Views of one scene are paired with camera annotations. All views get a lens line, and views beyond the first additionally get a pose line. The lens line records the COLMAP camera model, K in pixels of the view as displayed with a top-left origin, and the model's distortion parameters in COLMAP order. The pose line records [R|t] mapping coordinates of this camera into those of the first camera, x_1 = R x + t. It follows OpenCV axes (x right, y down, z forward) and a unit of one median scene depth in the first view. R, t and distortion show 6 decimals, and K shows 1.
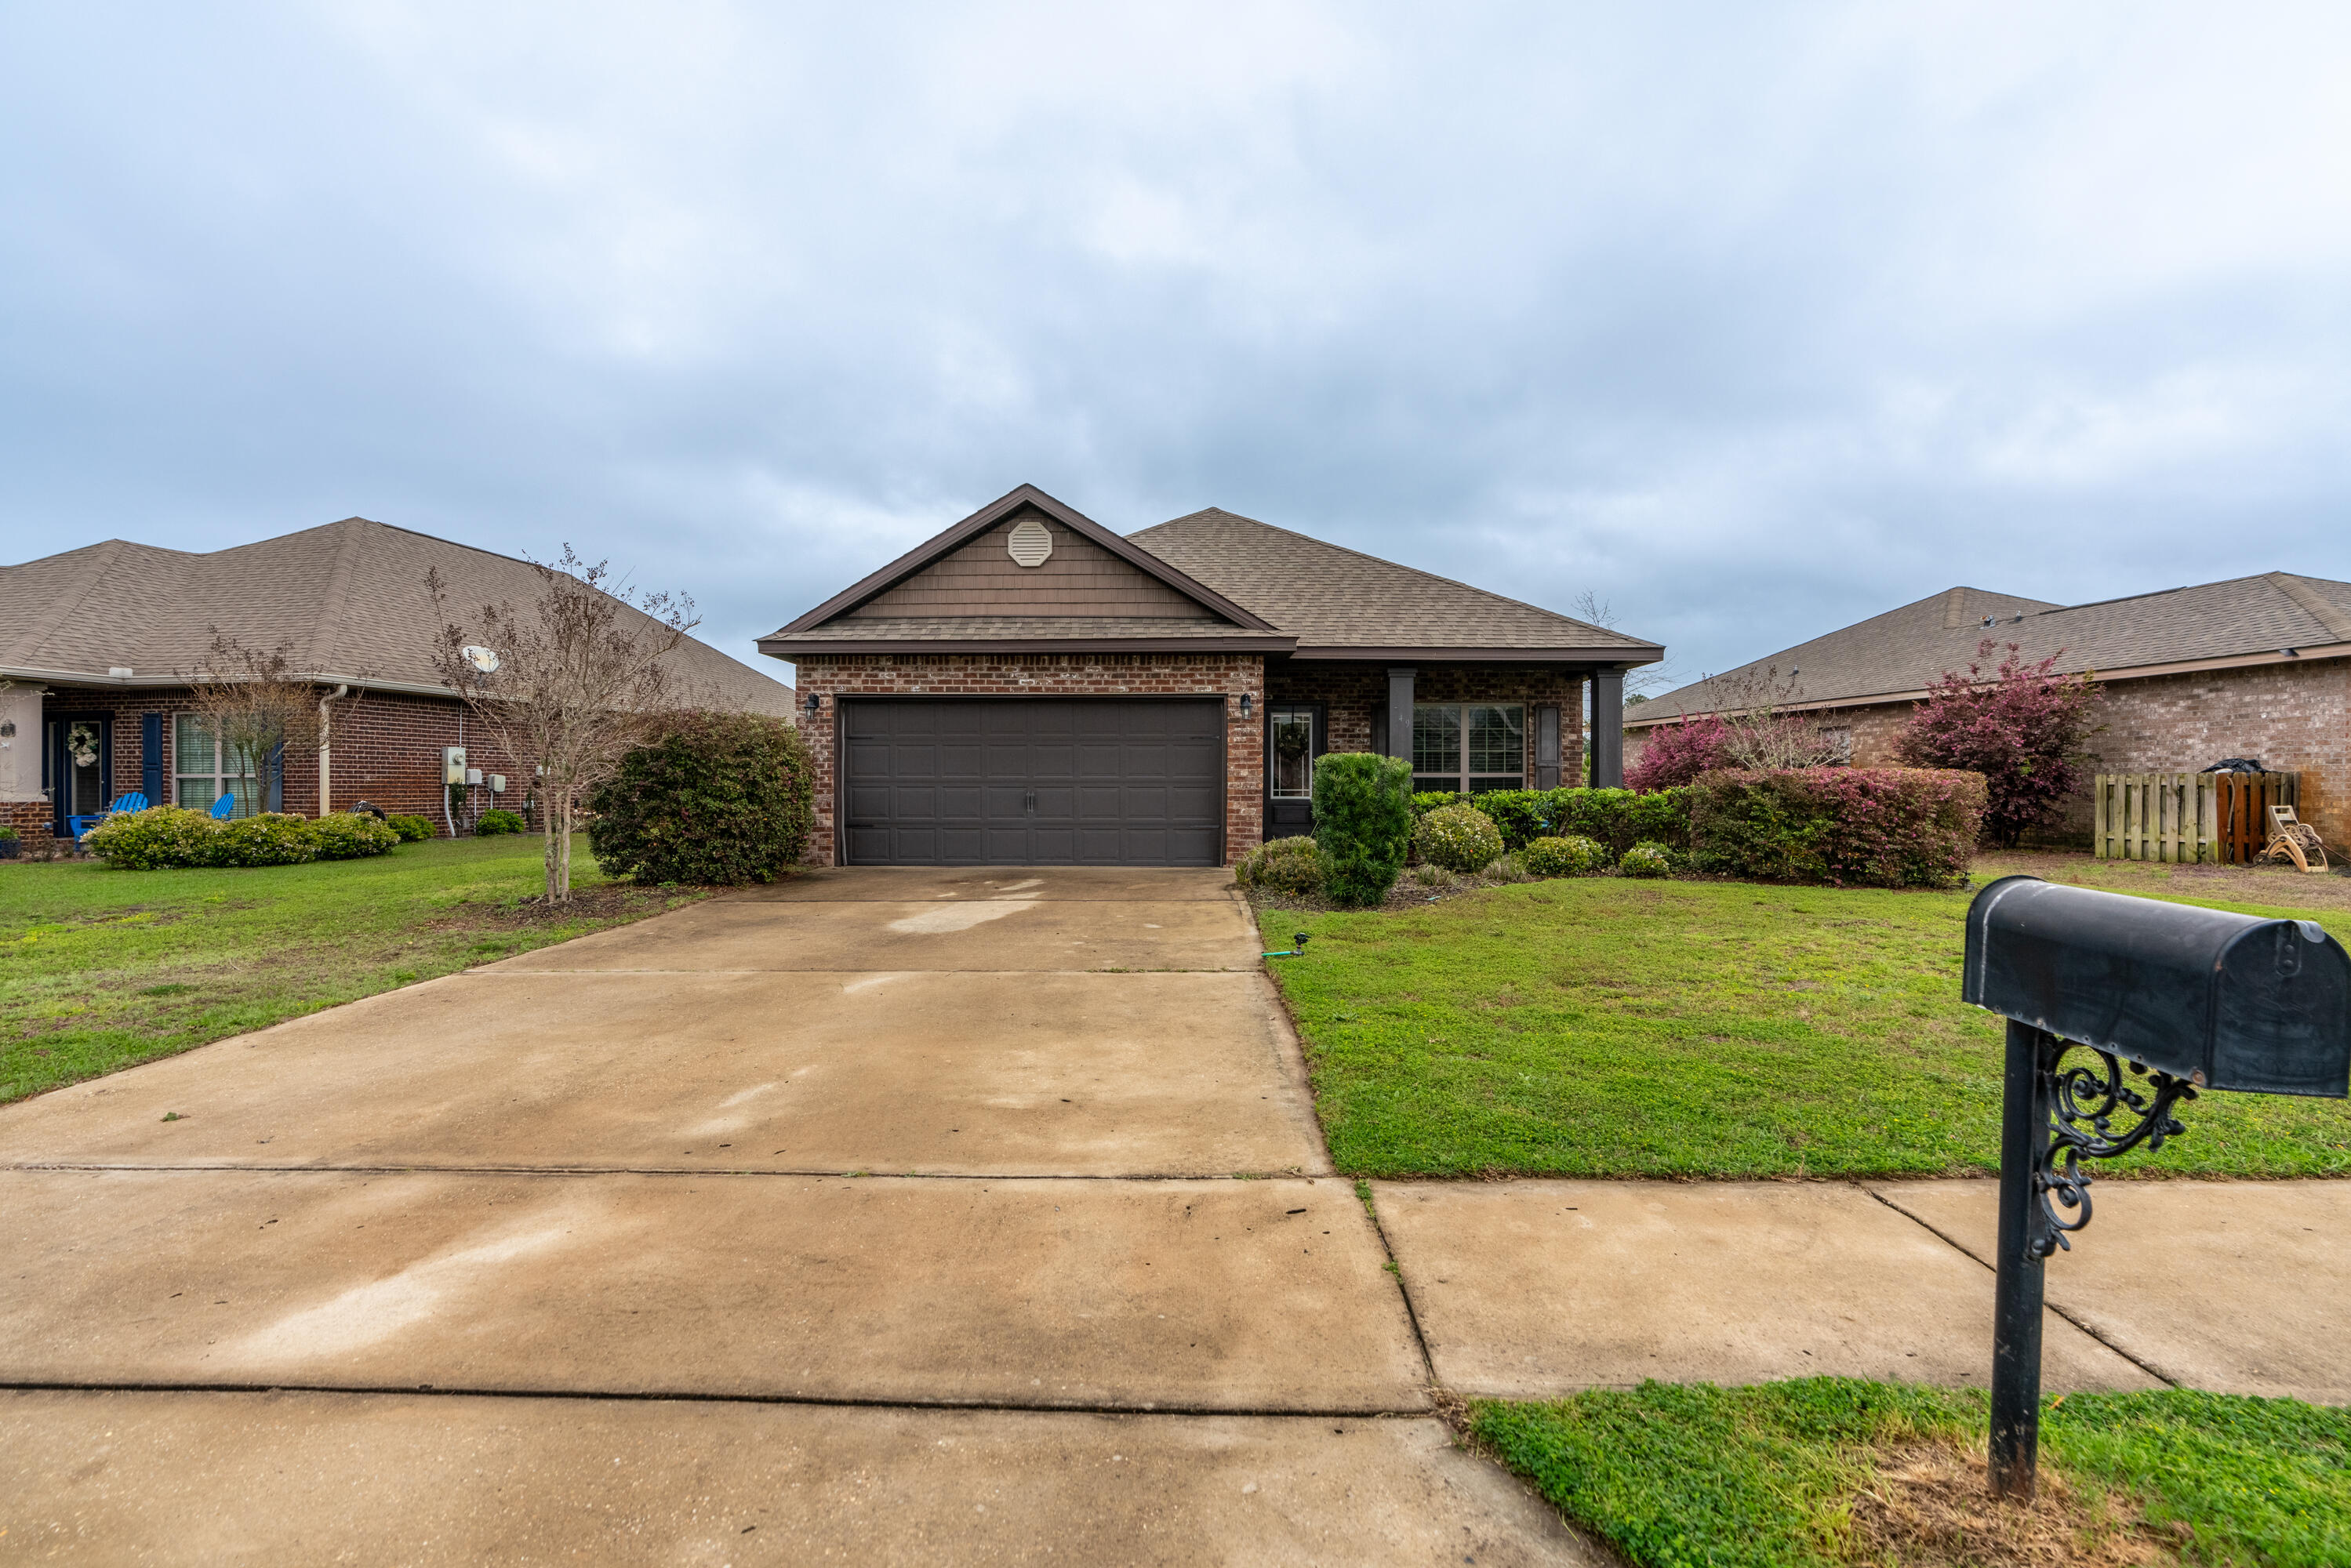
lens RADIAL K [[1064.4, 0, 1175.5], [0, 1064.4, 784.0], [0, 0, 1]] dist [-0.008303, -0.000031]
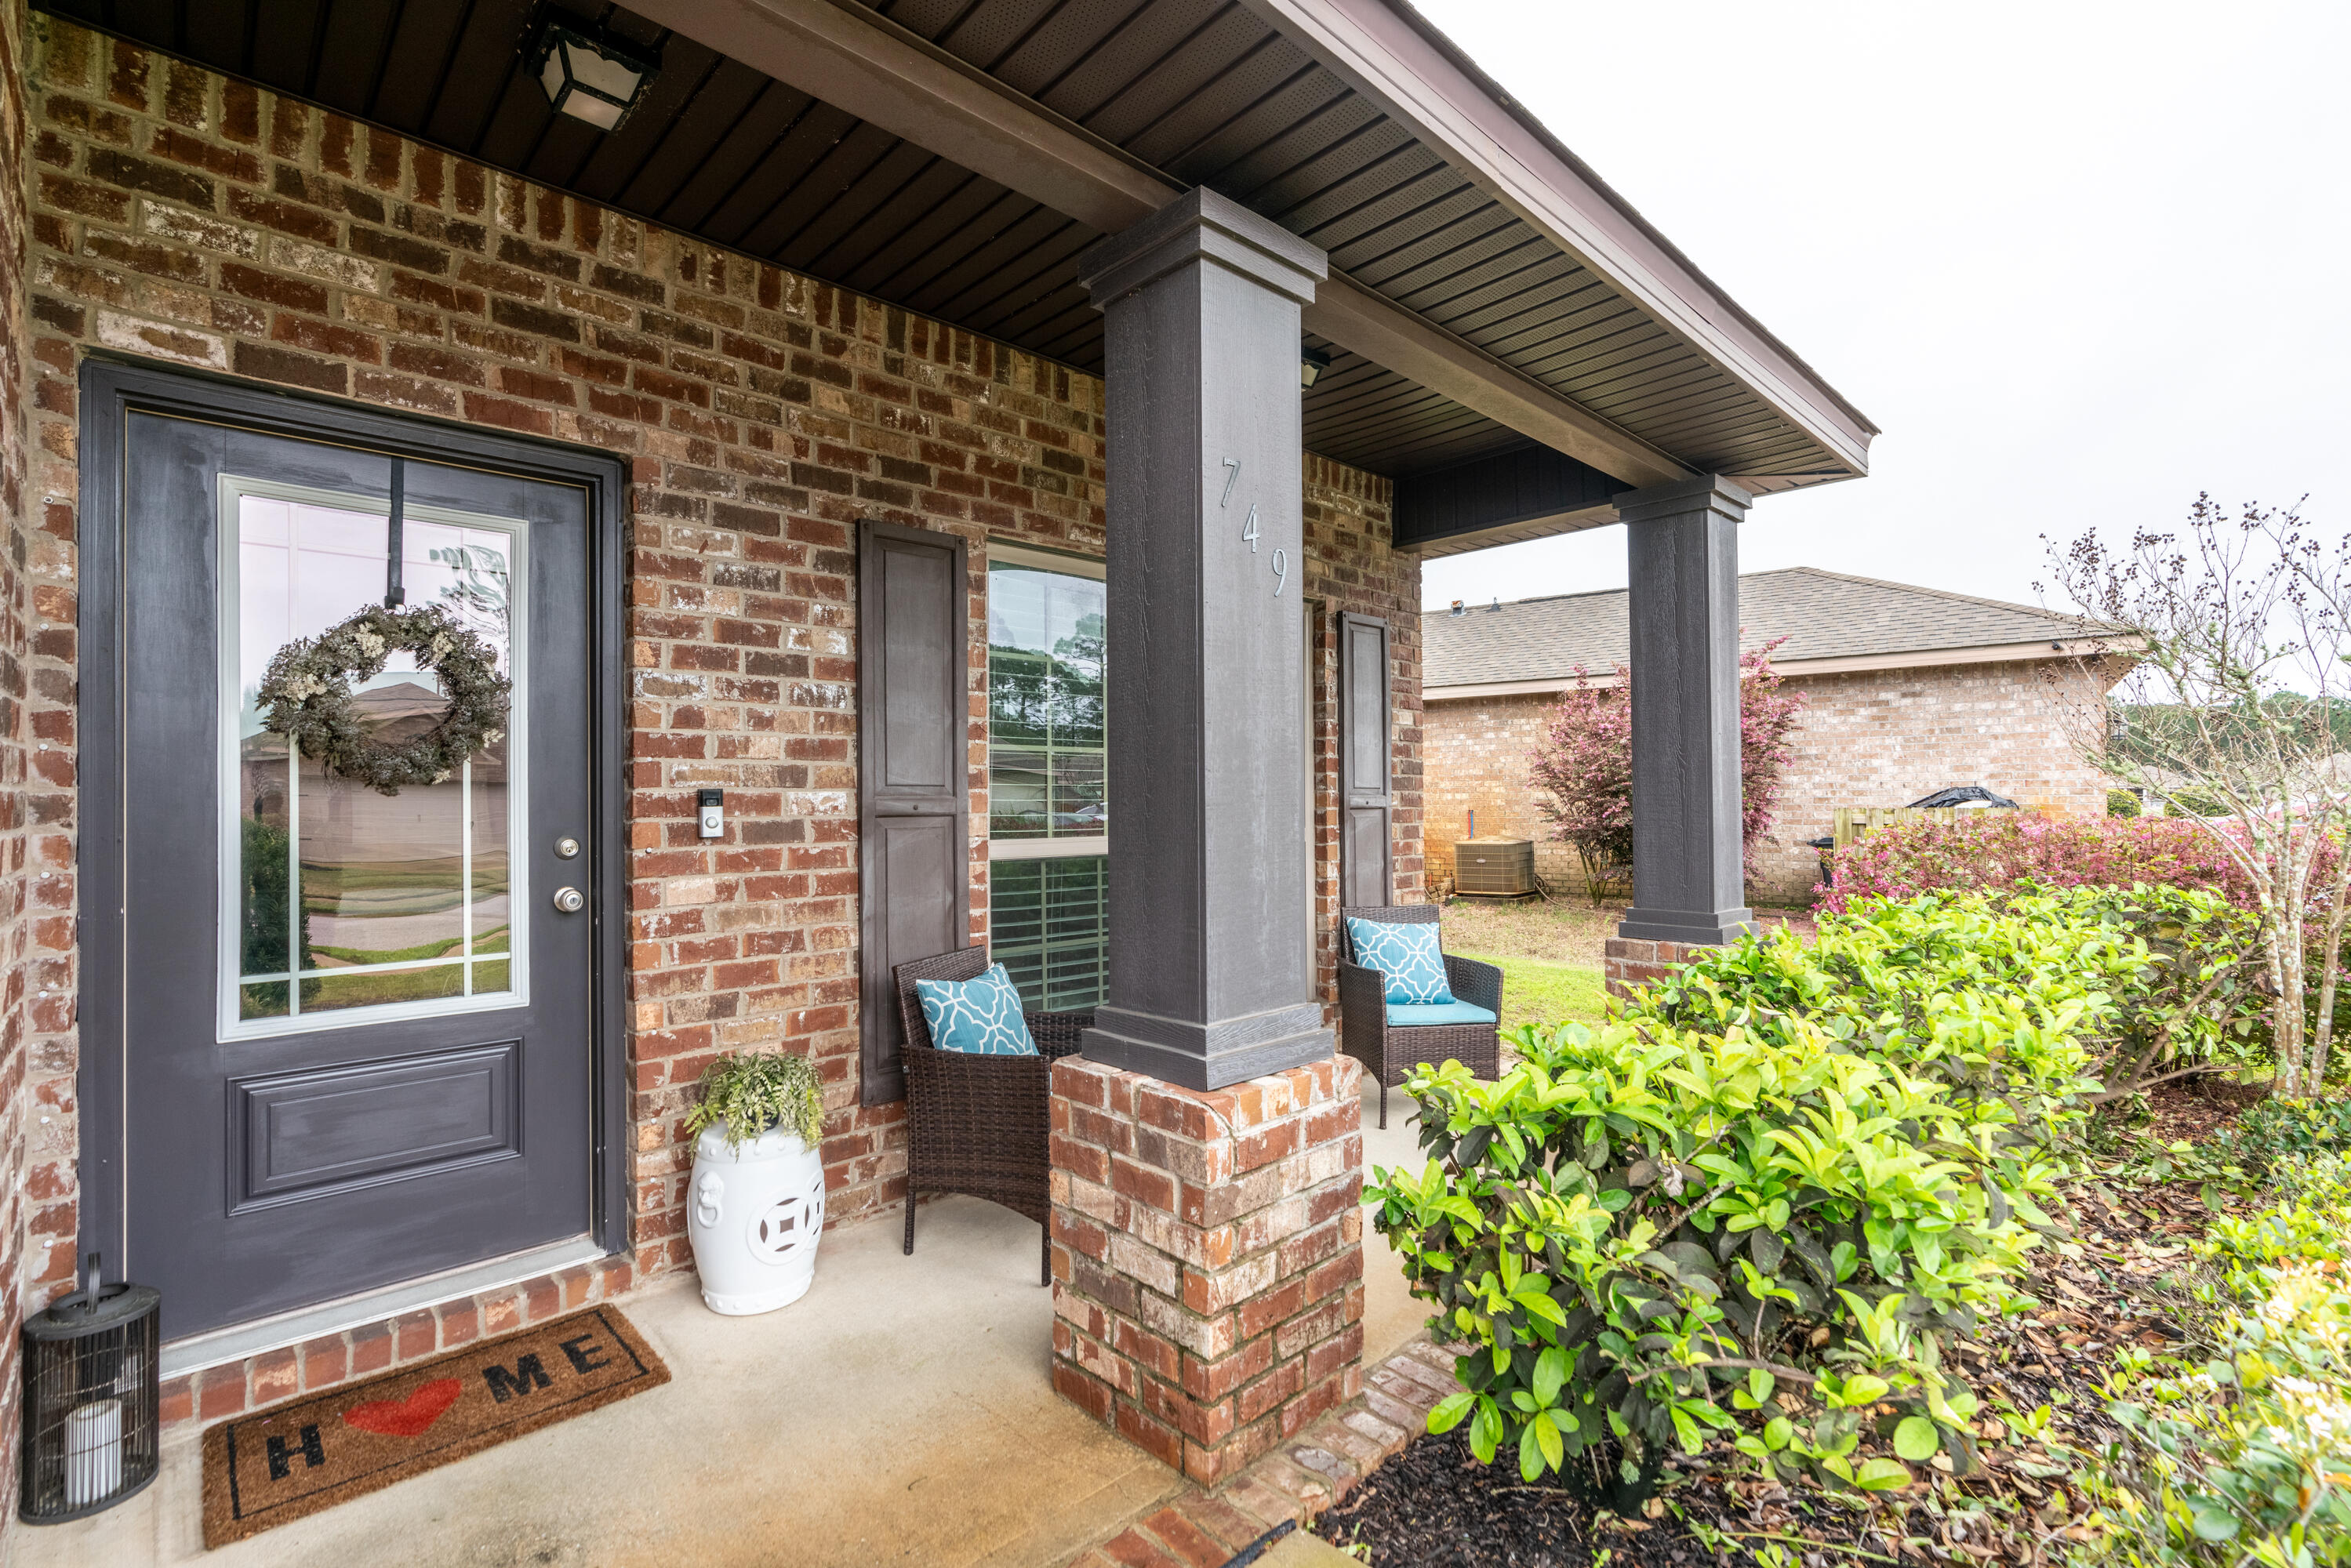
lens RADIAL K [[1049.8, 0, 1165.9], [0, 1049.8, 791.9], [0, 0, 1]] dist [-0.002265, -0.000038]
pose [[0.711796, -0.002231, 0.702383, 0.095126], [0.006597, 0.999972, -0.003510, -0.023376], [-0.702355, 0.007132, 0.711791, 0.941477]]
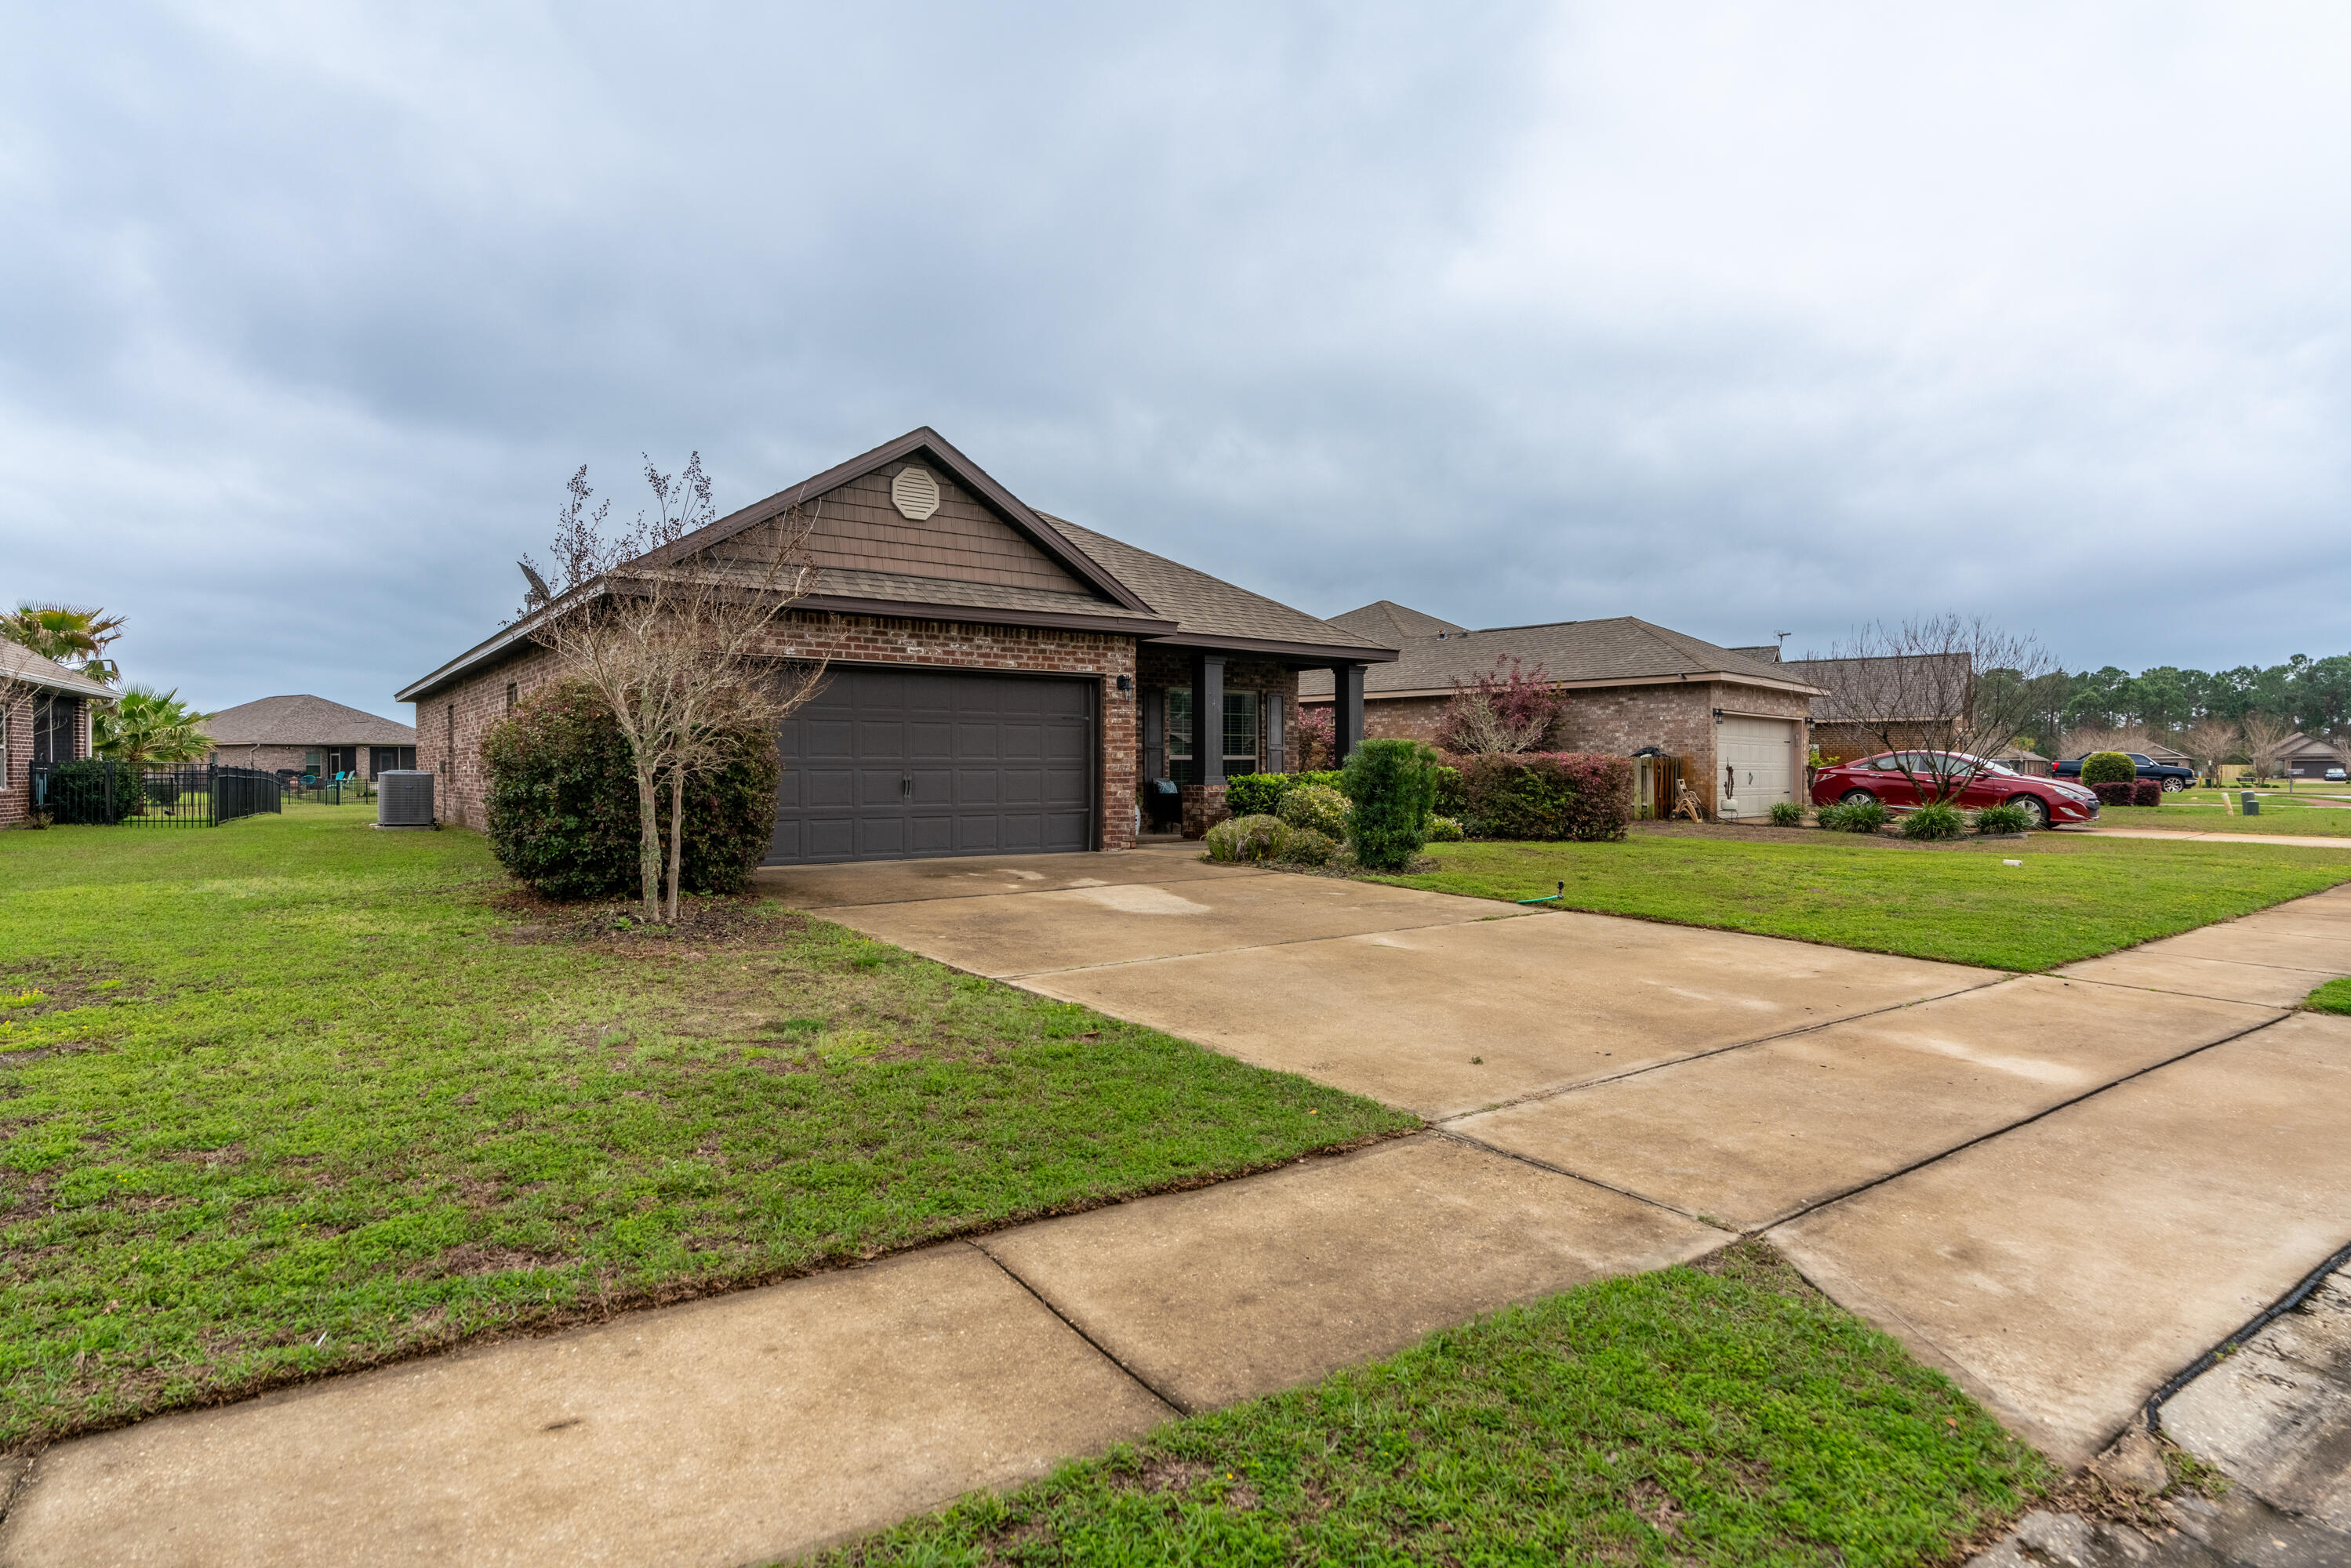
lens RADIAL K [[1258.9, 0, 1175.5], [0, 1258.9, 784.0], [0, 0, 1]] dist [0.000743, -0.000012]
pose [[0.787859, -0.010120, 0.615772, -0.615227], [0.000941, 0.999884, 0.015229, -0.000892], [-0.615854, -0.011419, 0.787777, 0.043197]]
